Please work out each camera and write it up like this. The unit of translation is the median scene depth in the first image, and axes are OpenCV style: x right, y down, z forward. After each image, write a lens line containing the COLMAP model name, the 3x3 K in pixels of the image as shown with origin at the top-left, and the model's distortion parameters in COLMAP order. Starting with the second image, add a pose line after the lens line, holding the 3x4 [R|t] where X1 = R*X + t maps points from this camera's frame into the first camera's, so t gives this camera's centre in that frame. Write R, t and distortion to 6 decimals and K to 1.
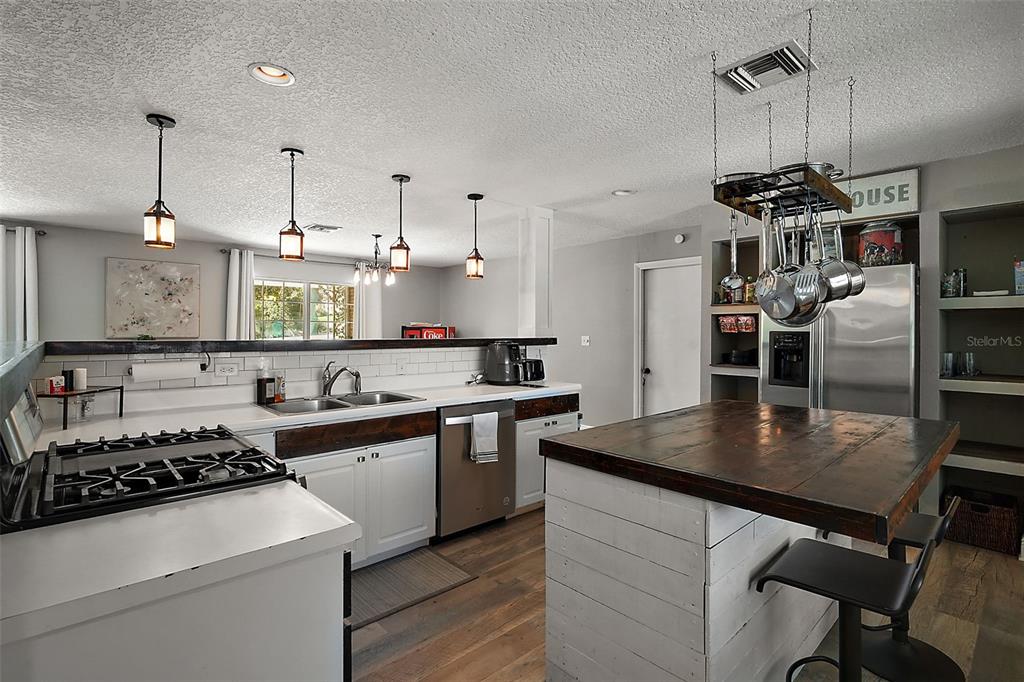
lens RADIAL K [[479.4, 0, 520.6], [0, 479.4, 323.5], [0, 0, 1]] dist [-0.001622, -0.000646]
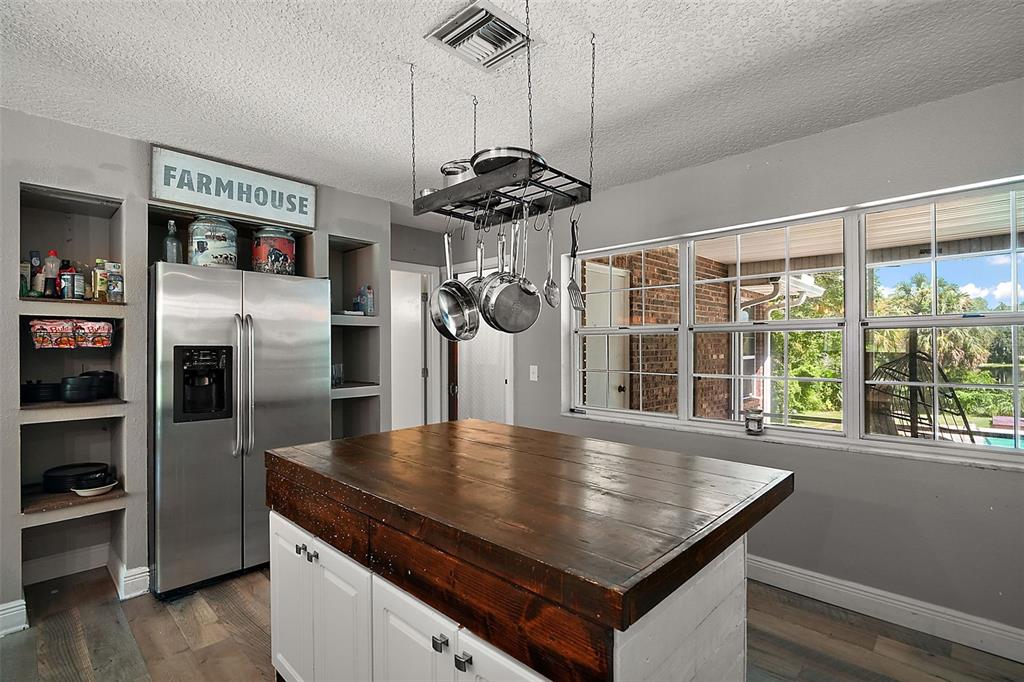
lens RADIAL K [[479.4, 0, 515.6], [0, 479.4, 343.0], [0, 0, 1]] dist [-0.001622, -0.000646]
pose [[-0.045695, -0.003431, 0.998950, -0.189211], [-0.015029, 0.999883, 0.002747, 0.002555], [-0.998842, -0.014887, -0.045741, 0.523259]]
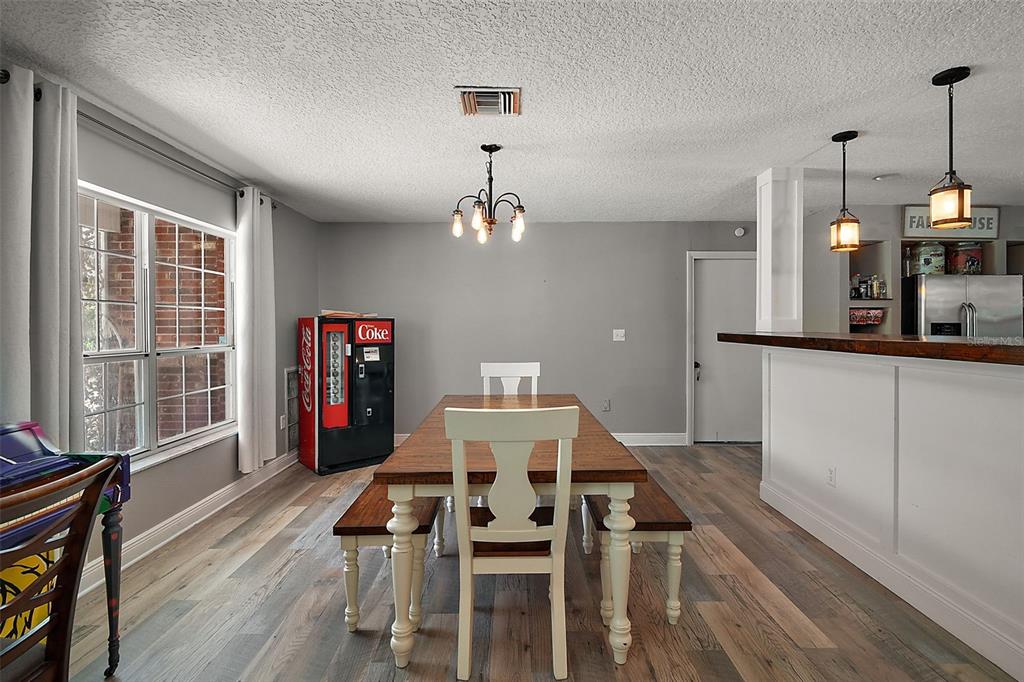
lens RADIAL K [[479.4, 0, 514.3], [0, 479.4, 332.3], [0, 0, 1]] dist [-0.001622, -0.000646]
pose [[0.682180, -0.015892, 0.731011, -1.024986], [-0.007104, 0.999573, 0.028360, 0.012792], [-0.731149, -0.024539, 0.681776, 0.919905]]
